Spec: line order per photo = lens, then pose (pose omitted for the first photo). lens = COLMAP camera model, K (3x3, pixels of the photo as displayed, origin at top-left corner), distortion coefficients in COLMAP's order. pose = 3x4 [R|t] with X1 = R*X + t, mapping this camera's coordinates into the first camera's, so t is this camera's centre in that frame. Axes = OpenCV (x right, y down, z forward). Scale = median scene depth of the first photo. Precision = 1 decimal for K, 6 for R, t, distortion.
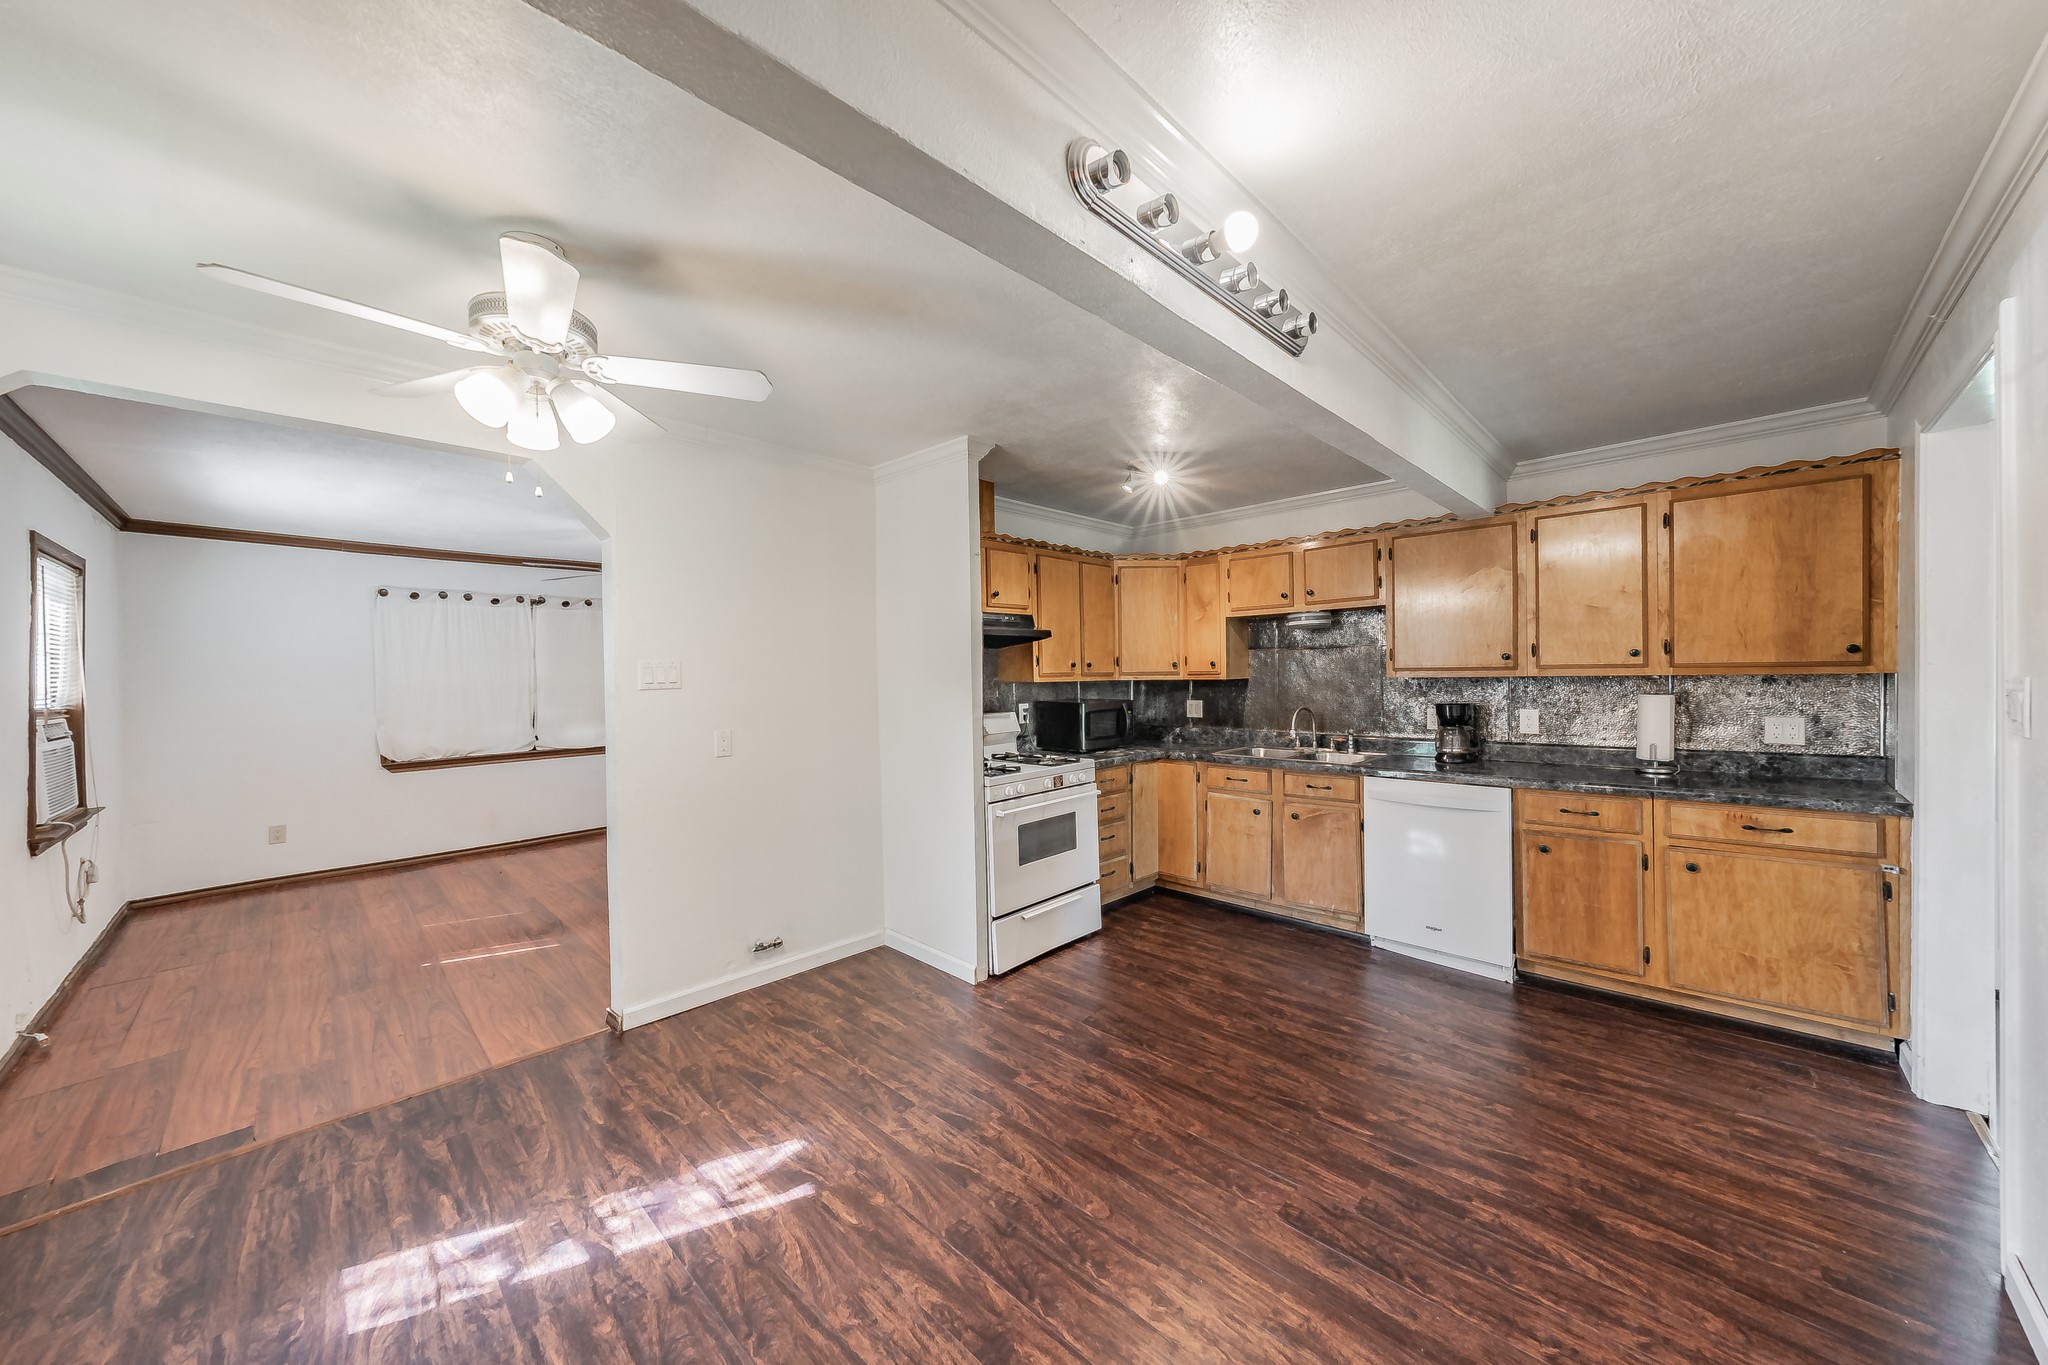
lens RADIAL K [[724.1, 0, 1028.2], [0, 724.1, 669.6], [0, 0, 1]] dist [-0.002596, -0.000371]
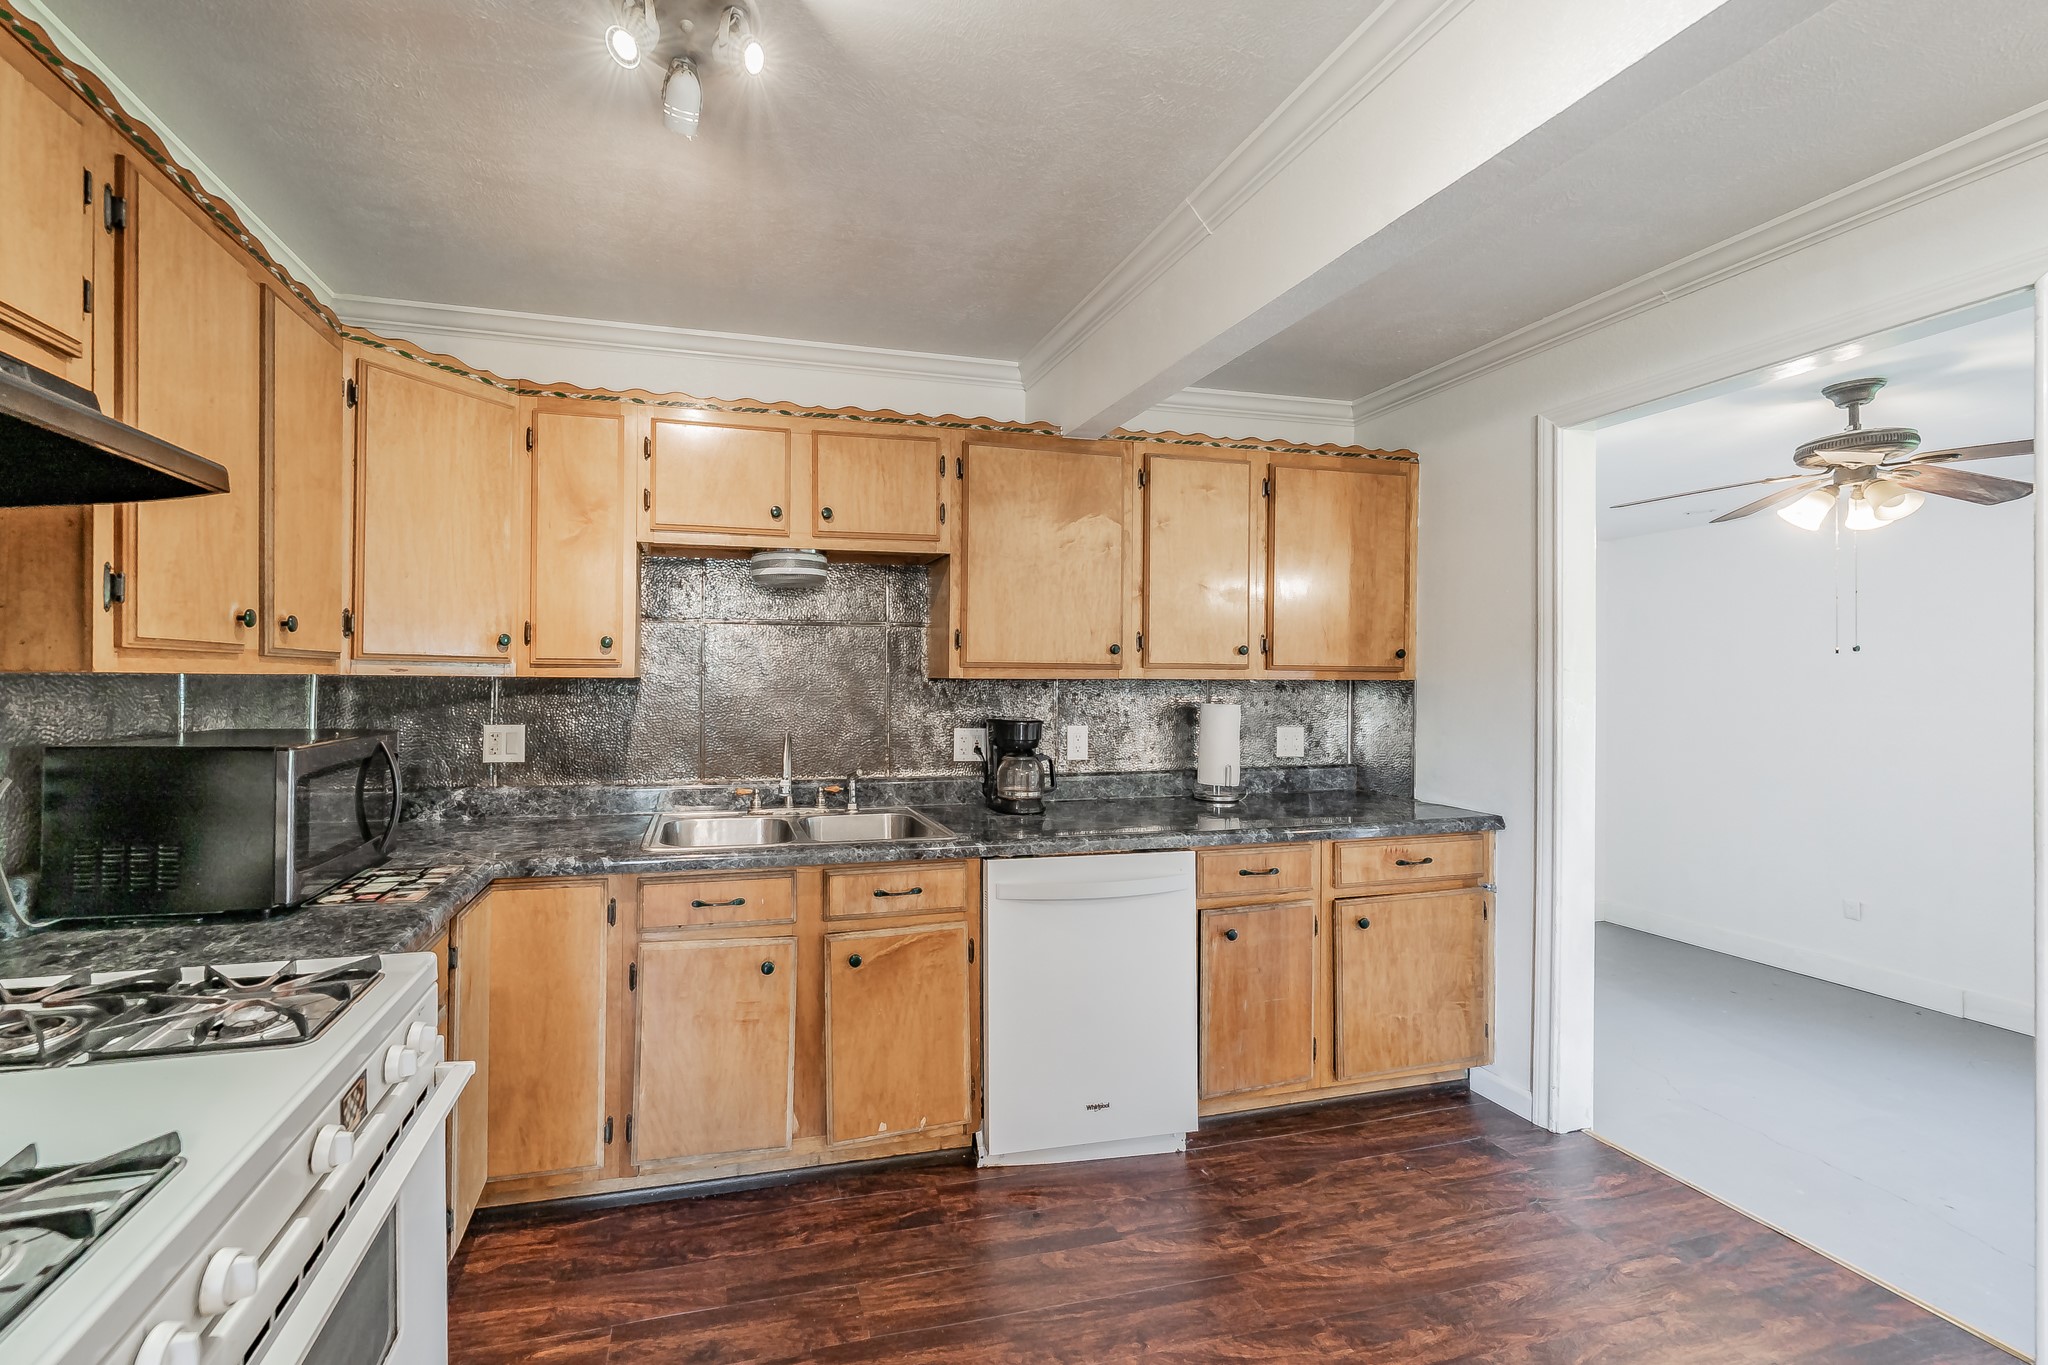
lens RADIAL K [[877.7, 0, 1021.9], [0, 877.7, 671.7], [0, 0, 1]] dist [-0.000308, -0.000012]
pose [[0.544353, 0.021737, 0.838575, -0.068202], [-0.019577, 0.999721, -0.013205, 0.014280], [-0.838628, -0.009229, 0.544627, 0.583088]]
